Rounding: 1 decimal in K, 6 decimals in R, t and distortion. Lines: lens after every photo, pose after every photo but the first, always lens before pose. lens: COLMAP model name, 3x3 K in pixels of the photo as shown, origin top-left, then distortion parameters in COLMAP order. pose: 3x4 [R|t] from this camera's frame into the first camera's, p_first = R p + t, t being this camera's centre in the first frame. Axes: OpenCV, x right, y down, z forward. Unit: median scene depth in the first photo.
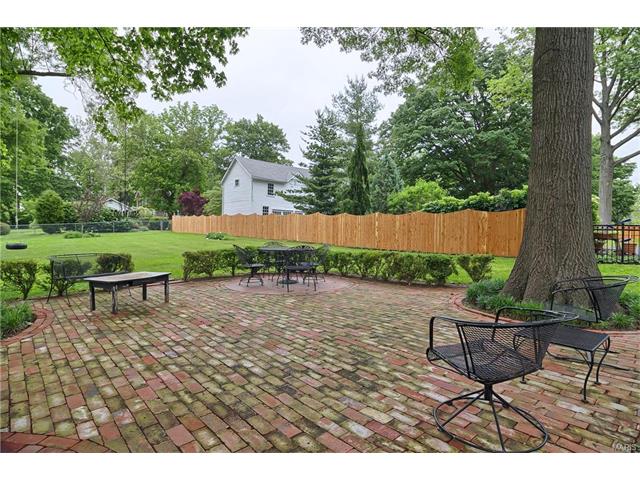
lens RADIAL K [[360.1, 0, 320.4], [0, 360.1, 235.9], [0, 0, 1]] dist [-0.007306, -0.001989]
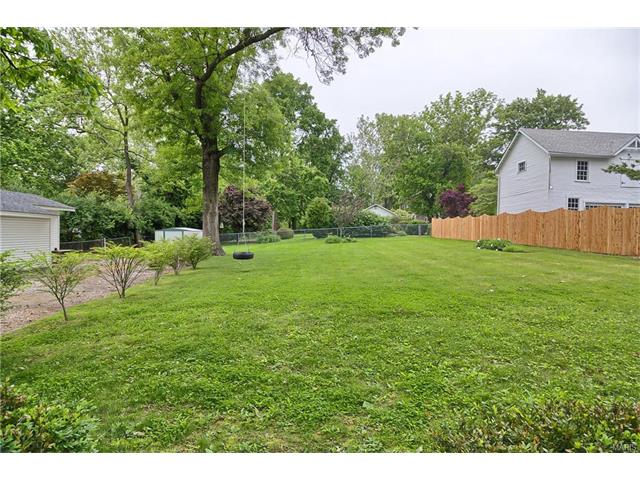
lens RADIAL K [[360.1, 0, 320.4], [0, 360.1, 235.9], [0, 0, 1]] dist [-0.007306, -0.001989]
pose [[0.767121, 0.002528, -0.641498, -0.052880], [-0.010108, 0.999916, -0.008148, -0.003416], [0.641423, 0.012735, 0.767082, 0.138369]]
